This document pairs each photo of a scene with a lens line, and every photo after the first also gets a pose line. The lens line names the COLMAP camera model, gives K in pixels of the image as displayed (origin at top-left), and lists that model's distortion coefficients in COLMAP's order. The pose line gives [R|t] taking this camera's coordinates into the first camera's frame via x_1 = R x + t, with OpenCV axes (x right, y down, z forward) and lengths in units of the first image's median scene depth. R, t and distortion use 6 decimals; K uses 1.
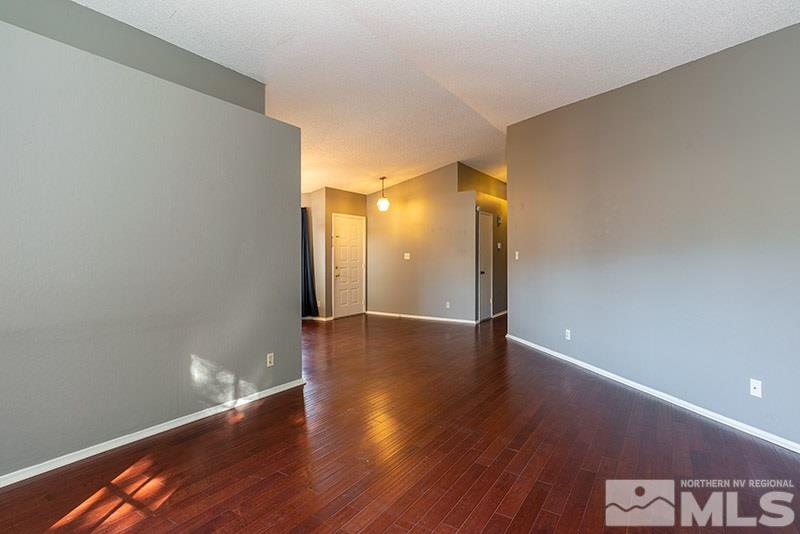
lens RADIAL K [[411.5, 0, 395.1], [0, 411.5, 251.7], [0, 0, 1]] dist [0.002102, 0.001617]
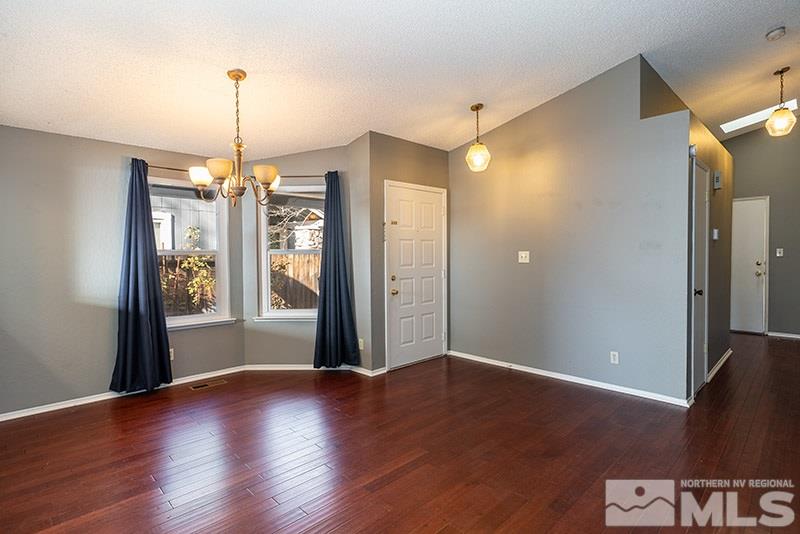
lens RADIAL K [[406.0, 0, 392.9], [0, 406.0, 260.9], [0, 0, 1]] dist [0.001256, 0.000377]
pose [[0.973710, -0.003253, -0.227768, -0.016724], [0.010570, 0.999466, 0.030915, -0.001883], [0.227546, -0.032510, 0.973225, 0.463929]]
